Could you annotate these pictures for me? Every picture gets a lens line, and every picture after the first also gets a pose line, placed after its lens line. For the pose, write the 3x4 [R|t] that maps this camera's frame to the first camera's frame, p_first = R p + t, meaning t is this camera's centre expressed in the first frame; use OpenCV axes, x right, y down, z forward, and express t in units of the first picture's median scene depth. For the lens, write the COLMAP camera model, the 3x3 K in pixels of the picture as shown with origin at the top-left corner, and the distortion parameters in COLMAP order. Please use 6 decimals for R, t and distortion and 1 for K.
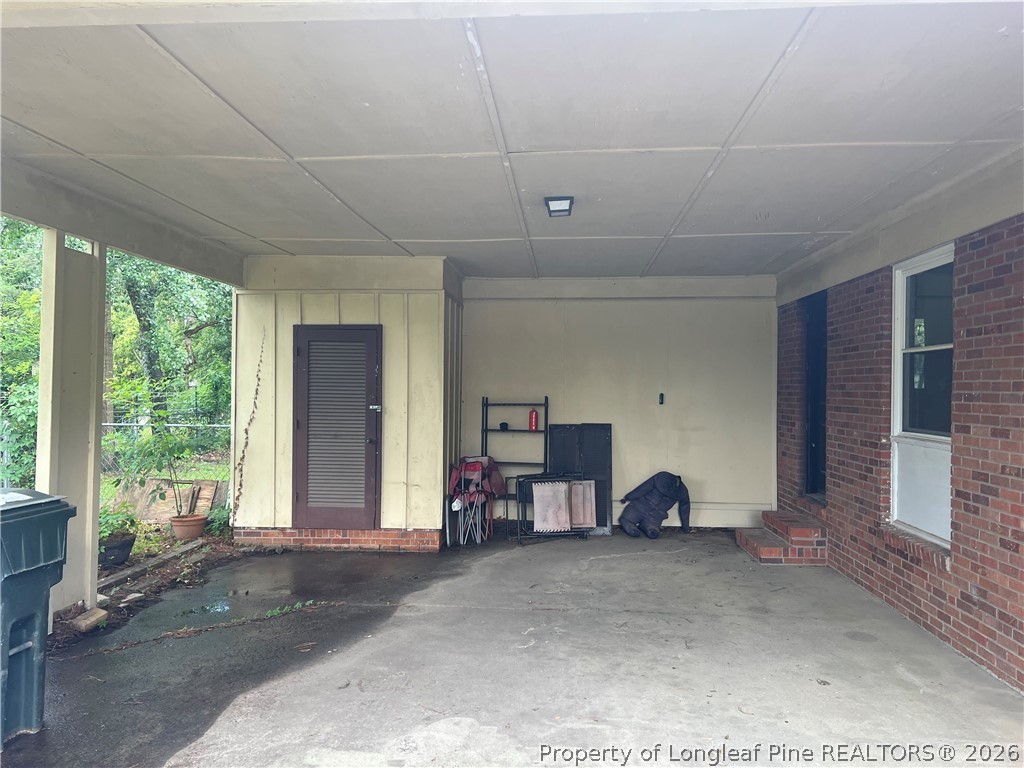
lens RADIAL K [[773.6, 0, 512.5], [0, 773.6, 382.3], [0, 0, 1]] dist [0.041556, -0.047647]
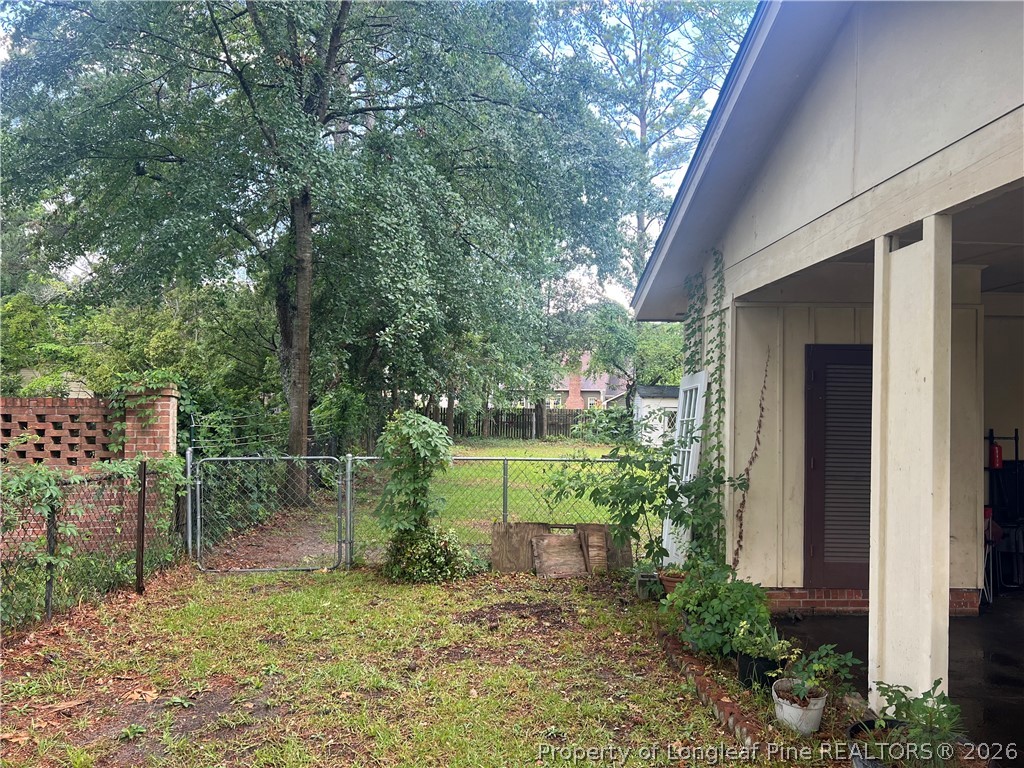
lens RADIAL K [[773.6, 0, 511.9], [0, 773.6, 387.0], [0, 0, 1]] dist [0.041556, -0.047647]
pose [[0.996686, 0.005999, 0.081125, -0.663247], [-0.004690, 0.999856, -0.016318, -0.012732], [-0.081211, 0.015883, 0.996570, 0.190596]]
